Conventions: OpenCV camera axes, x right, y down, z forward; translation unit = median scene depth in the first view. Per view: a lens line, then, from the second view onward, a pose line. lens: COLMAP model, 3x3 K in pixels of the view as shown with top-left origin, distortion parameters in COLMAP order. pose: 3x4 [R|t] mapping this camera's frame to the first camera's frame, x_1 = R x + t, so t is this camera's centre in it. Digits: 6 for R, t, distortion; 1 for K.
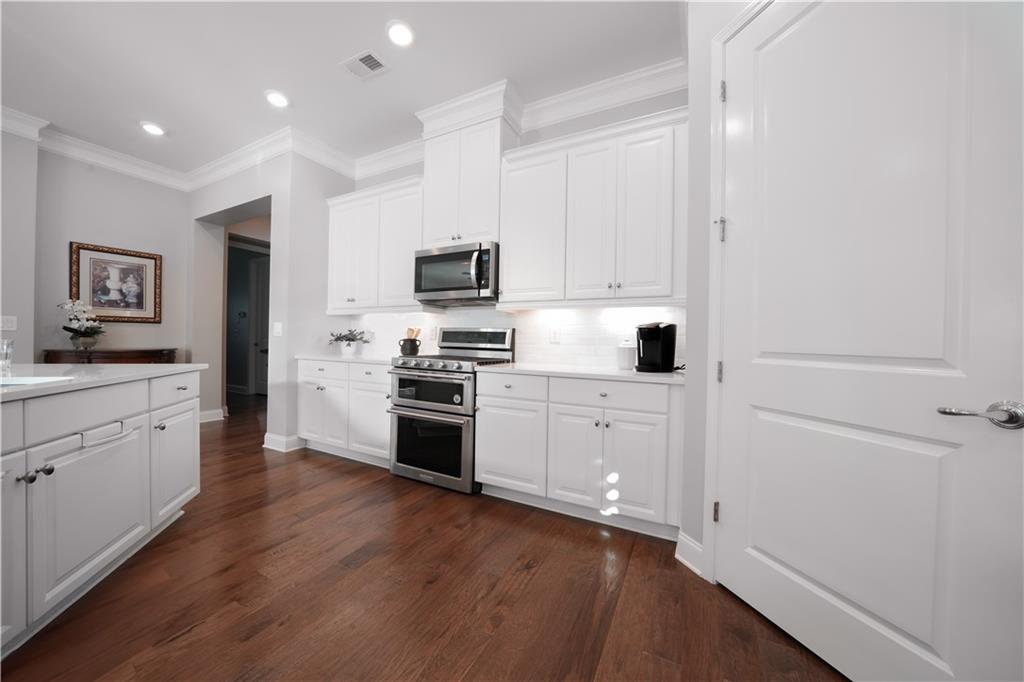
lens RADIAL K [[355.7, 0, 512.0], [0, 355.7, 341.0], [0, 0, 1]] dist [-0.019039, 0.000435]
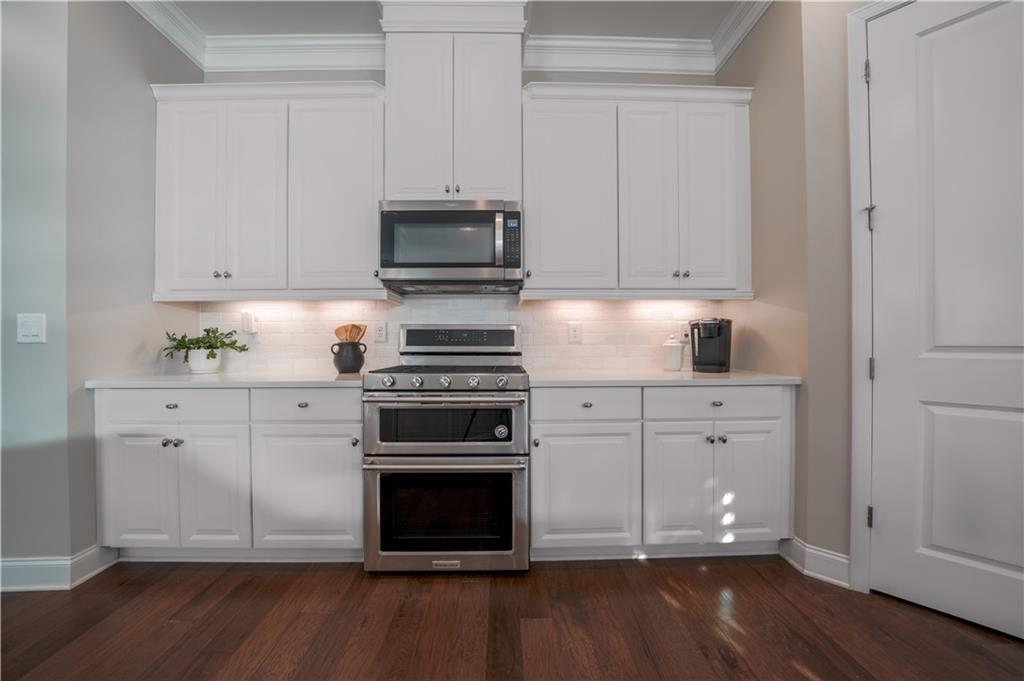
lens RADIAL K [[355.7, 0, 512.0], [0, 355.7, 340.5], [0, 0, 1]] dist [-0.019039, 0.000435]
pose [[0.876963, -0.022142, 0.480048, -0.406945], [0.021605, 0.999744, 0.006645, -0.008218], [-0.480072, 0.004544, 0.877217, 0.376599]]
